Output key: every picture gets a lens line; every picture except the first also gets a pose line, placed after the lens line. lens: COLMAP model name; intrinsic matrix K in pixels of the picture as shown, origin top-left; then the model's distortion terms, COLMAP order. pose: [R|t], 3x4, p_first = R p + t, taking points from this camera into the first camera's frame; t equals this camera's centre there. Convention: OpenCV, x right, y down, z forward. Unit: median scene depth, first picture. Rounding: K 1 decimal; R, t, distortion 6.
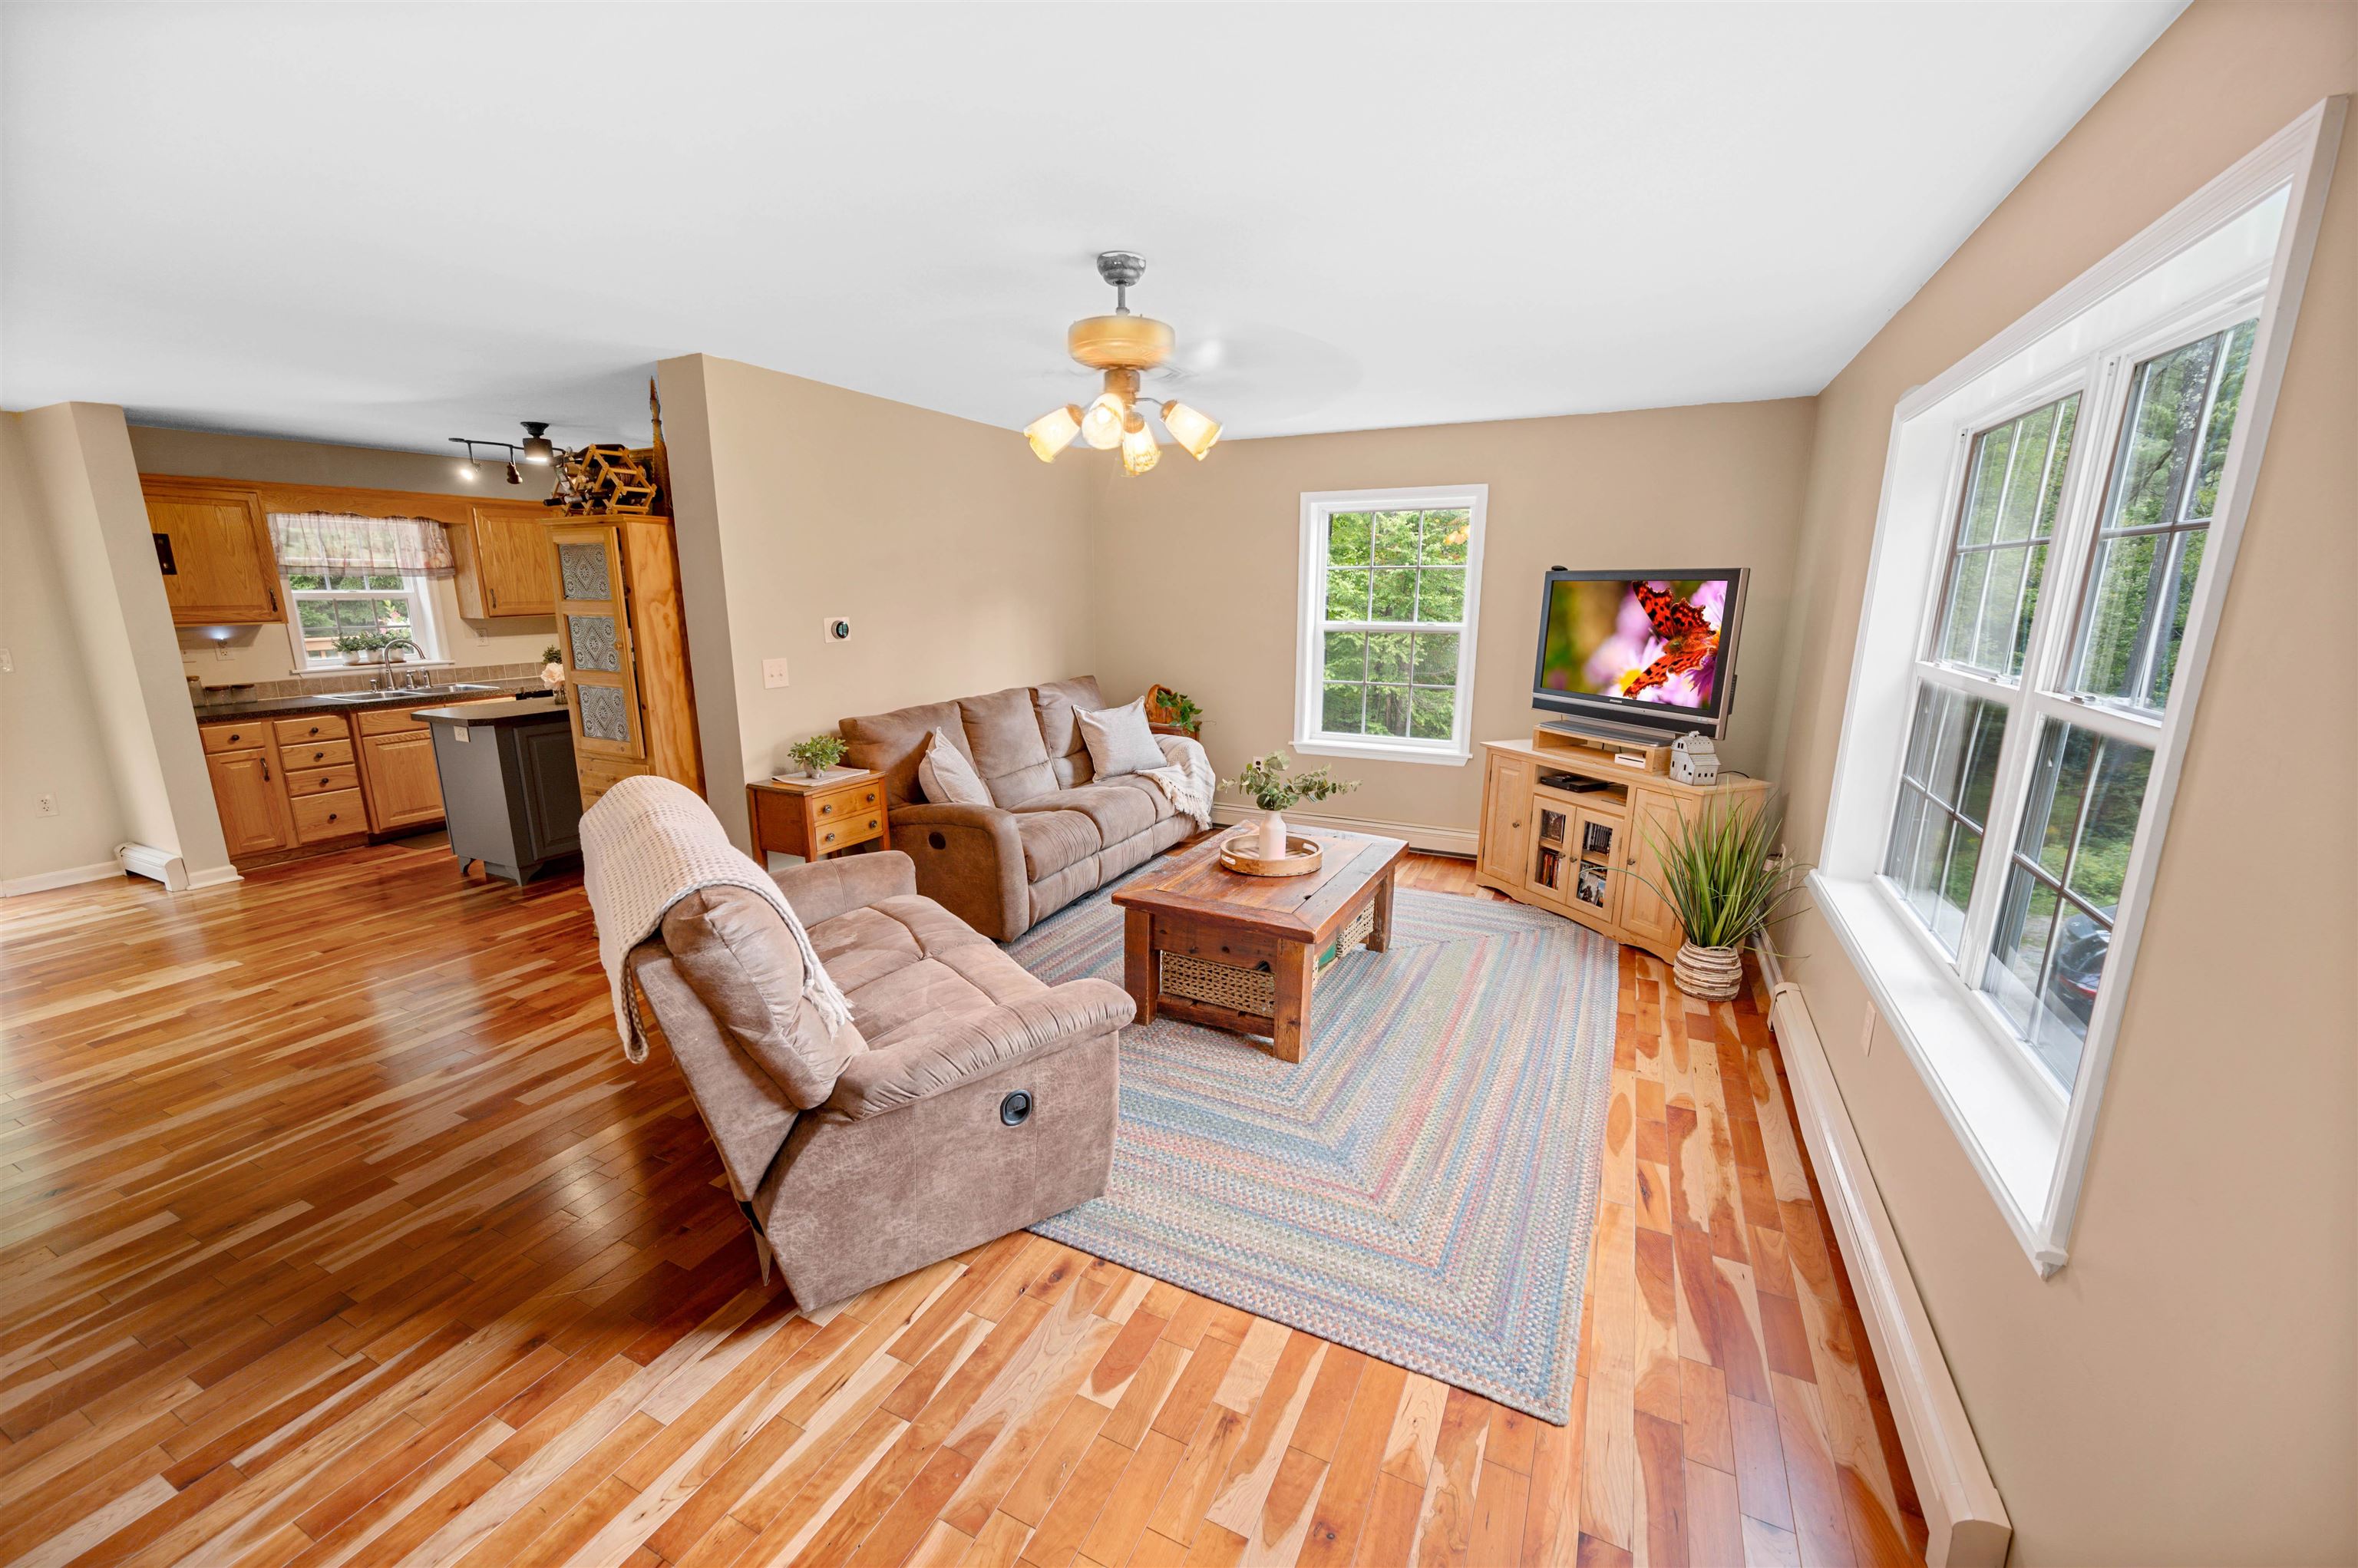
lens RADIAL K [[924.4, 0, 1171.4], [0, 924.4, 789.9], [0, 0, 1]] dist [-0.000569, -0.000328]
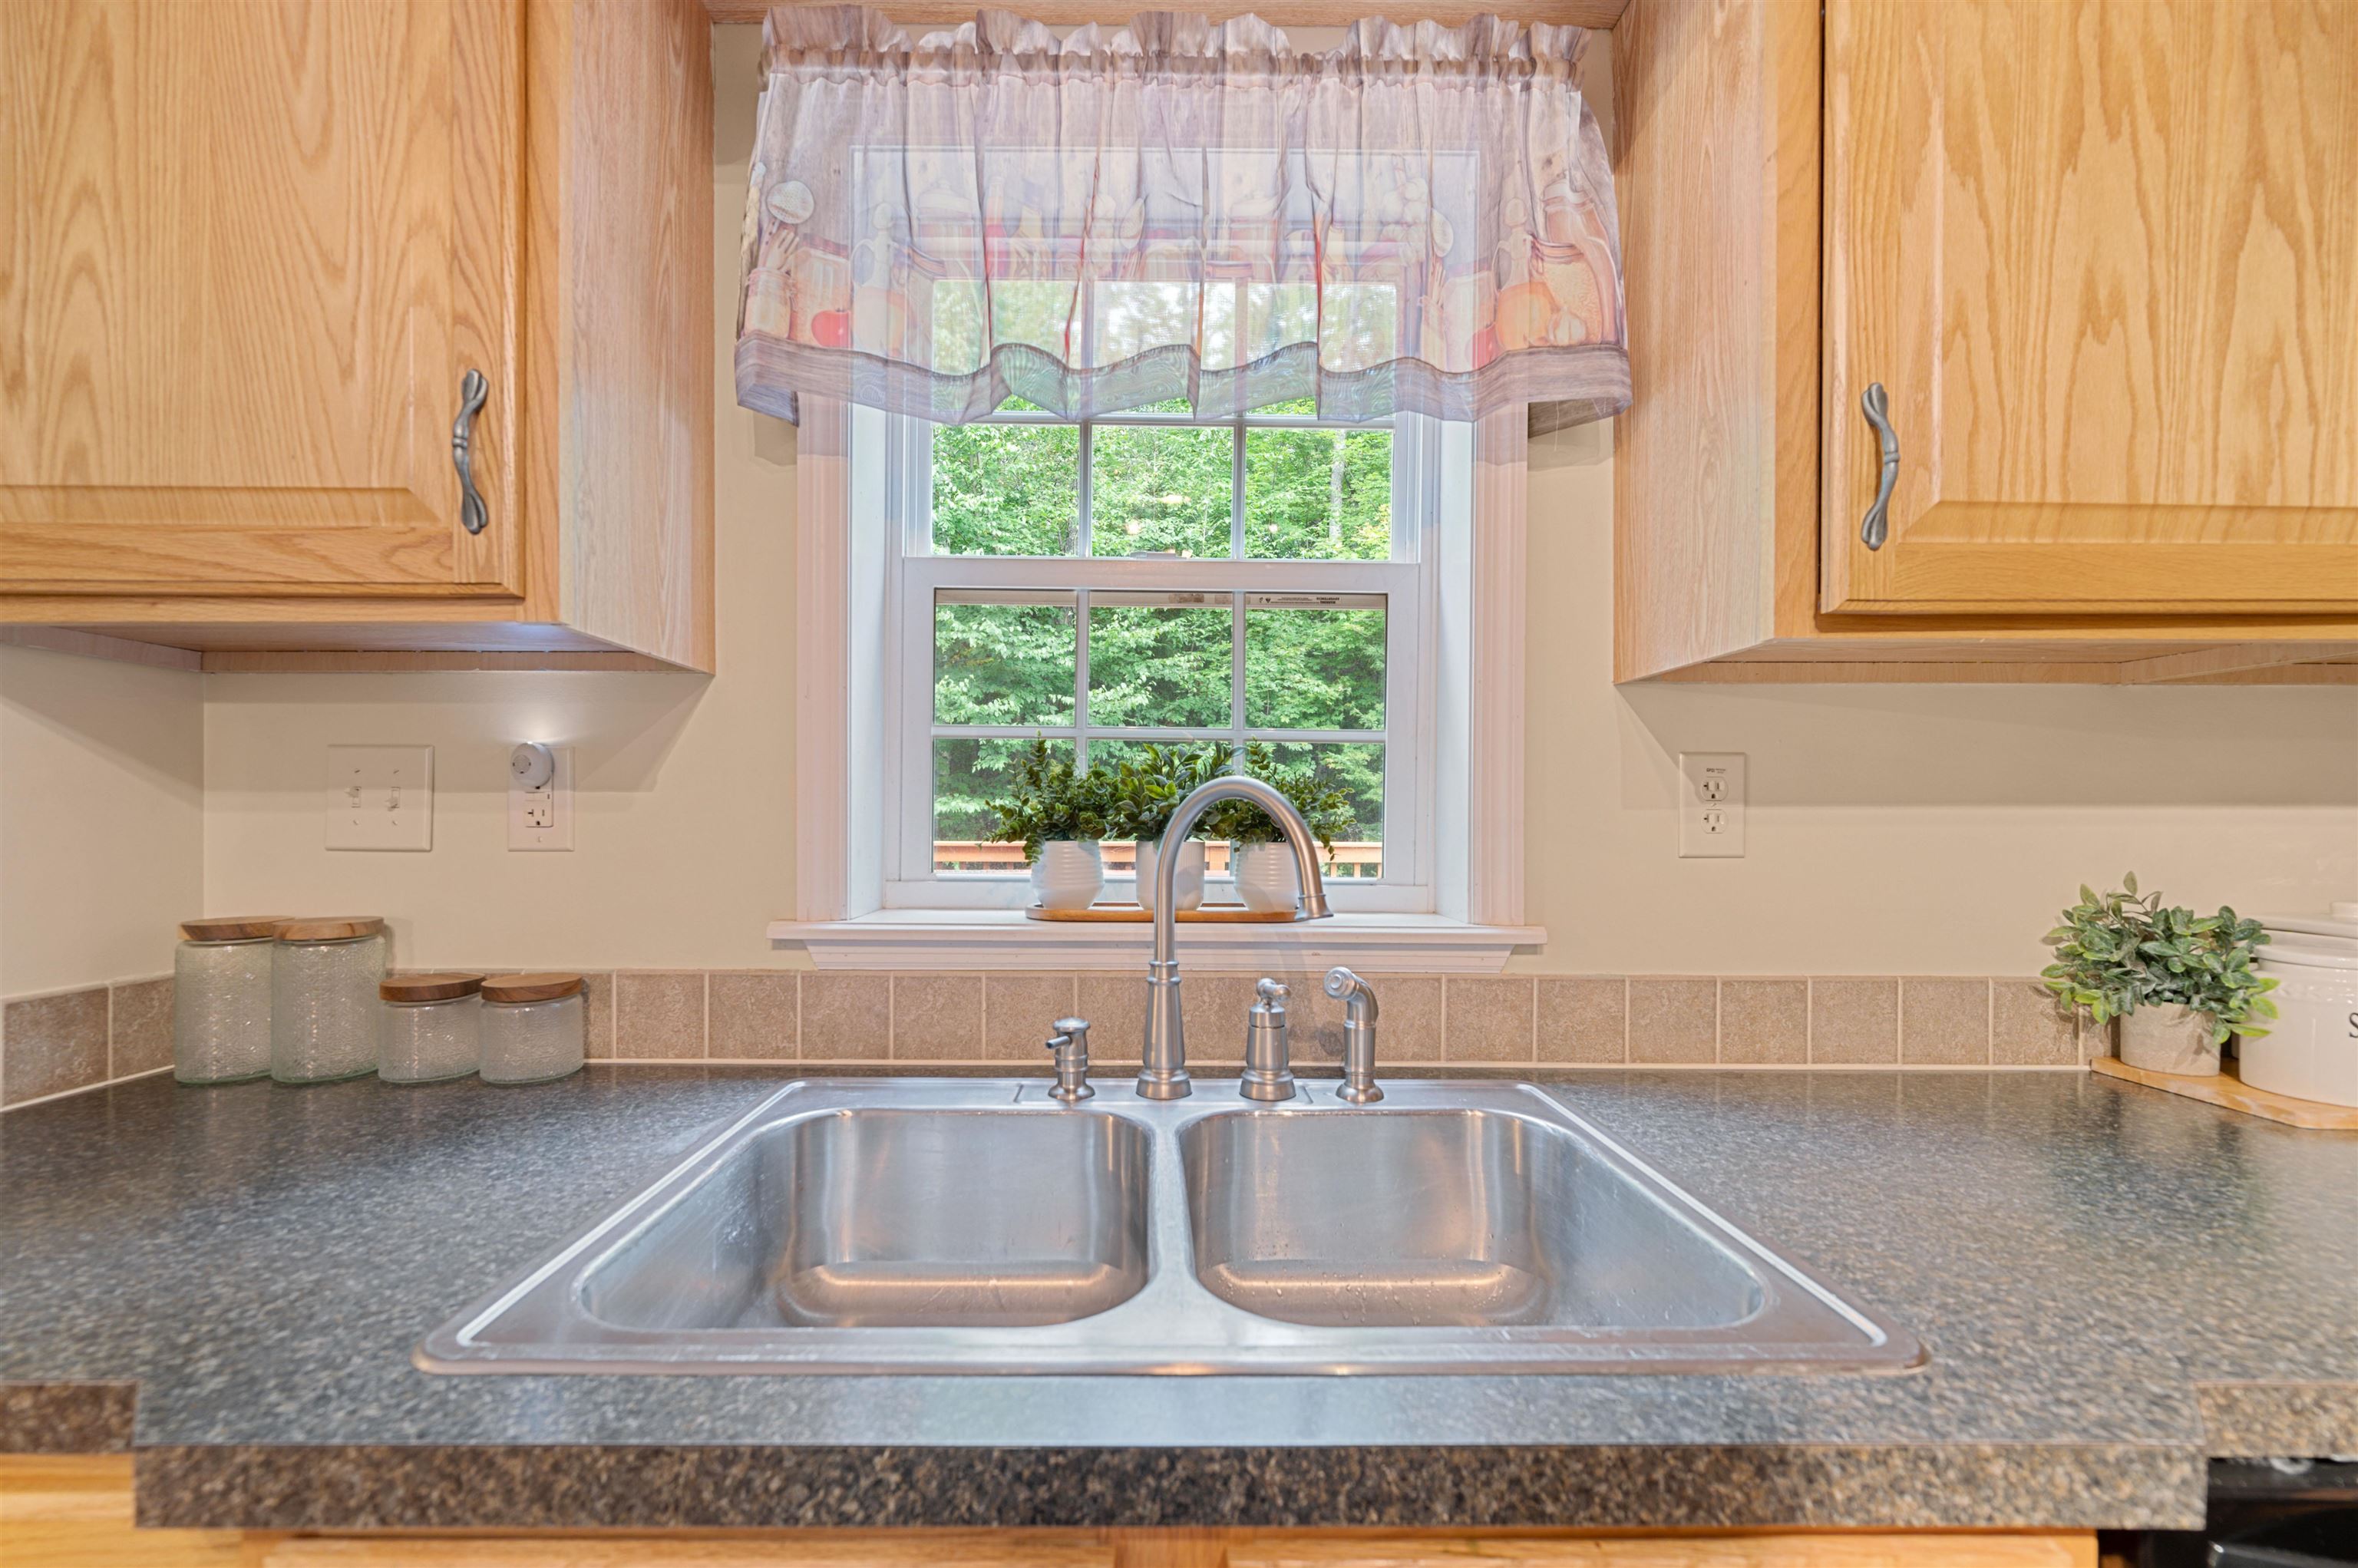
lens RADIAL K [[924.4, 0, 1171.4], [0, 924.4, 789.9], [0, 0, 1]] dist [-0.000569, -0.000328]
pose [[0.455149, -0.003477, -0.890408, -0.689075], [-0.199169, 0.974257, -0.105614, -0.139620], [0.867854, 0.225412, 0.442740, 0.901003]]
